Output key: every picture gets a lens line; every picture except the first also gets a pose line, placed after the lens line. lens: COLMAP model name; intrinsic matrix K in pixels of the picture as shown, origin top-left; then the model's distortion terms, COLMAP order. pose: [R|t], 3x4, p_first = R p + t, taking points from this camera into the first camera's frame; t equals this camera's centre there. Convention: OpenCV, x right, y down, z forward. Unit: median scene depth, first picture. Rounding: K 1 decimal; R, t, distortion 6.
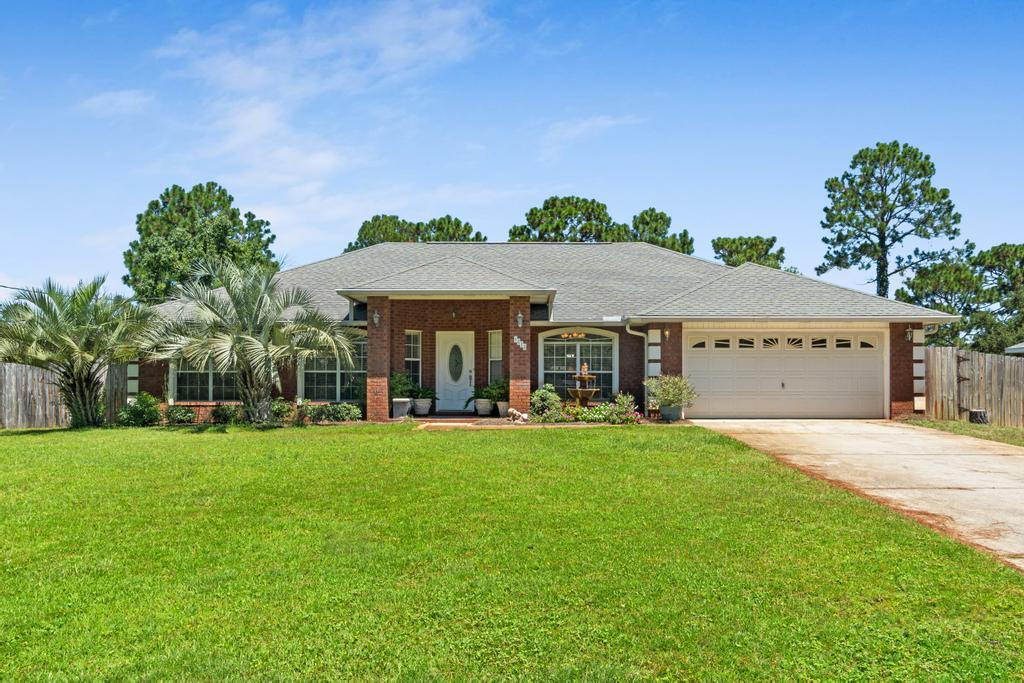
lens RADIAL K [[750.2, 0, 511.8], [0, 750.2, 347.3], [0, 0, 1]] dist [-0.011122, -0.001160]
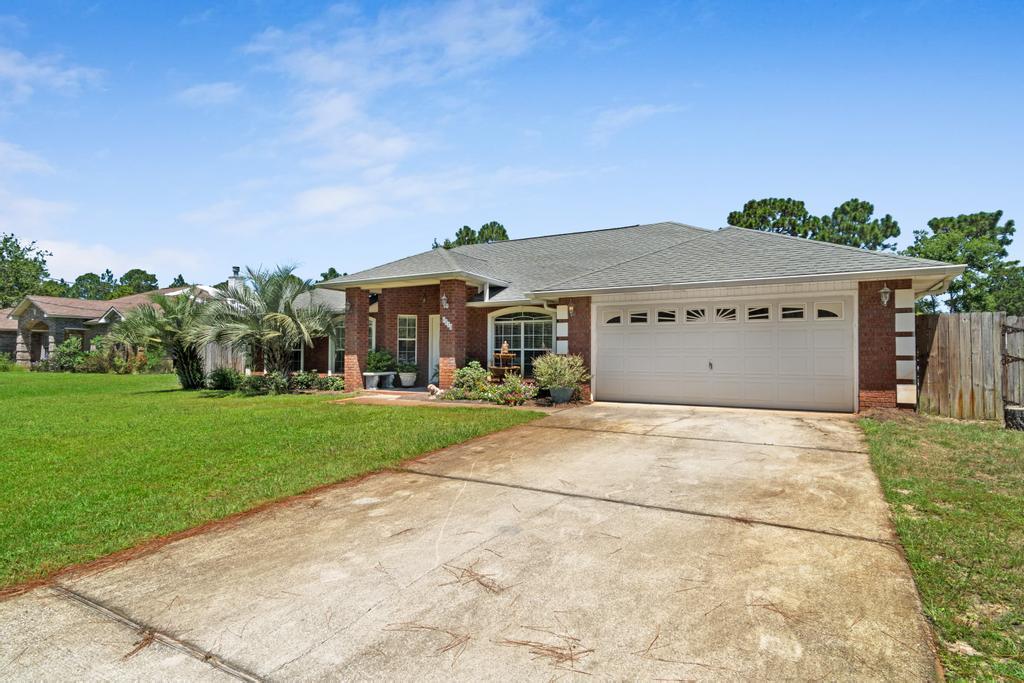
lens RADIAL K [[512.1, 0, 514.1], [0, 512.1, 338.6], [0, 0, 1]] dist [0.000488, 0.000253]
pose [[0.884136, -0.012755, -0.467055, 0.431195], [0.021151, 0.999695, 0.012738, 0.008759], [0.466750, -0.021141, 0.884137, 0.391042]]
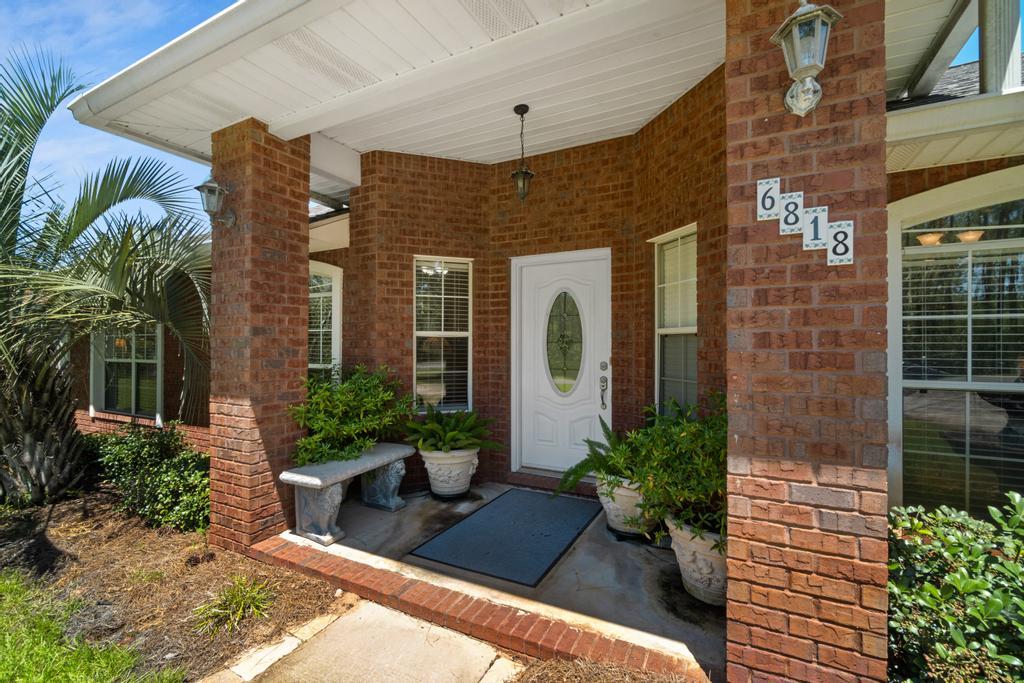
lens RADIAL K [[447.9, 0, 506.0], [0, 447.9, 340.8], [0, 0, 1]] dist [-0.005723, 0.000606]
pose [[0.893214, -0.005290, -0.449601, -0.002130], [0.023718, 0.999093, 0.035366, 0.013440], [0.449006, -0.042253, 0.892529, 0.880947]]
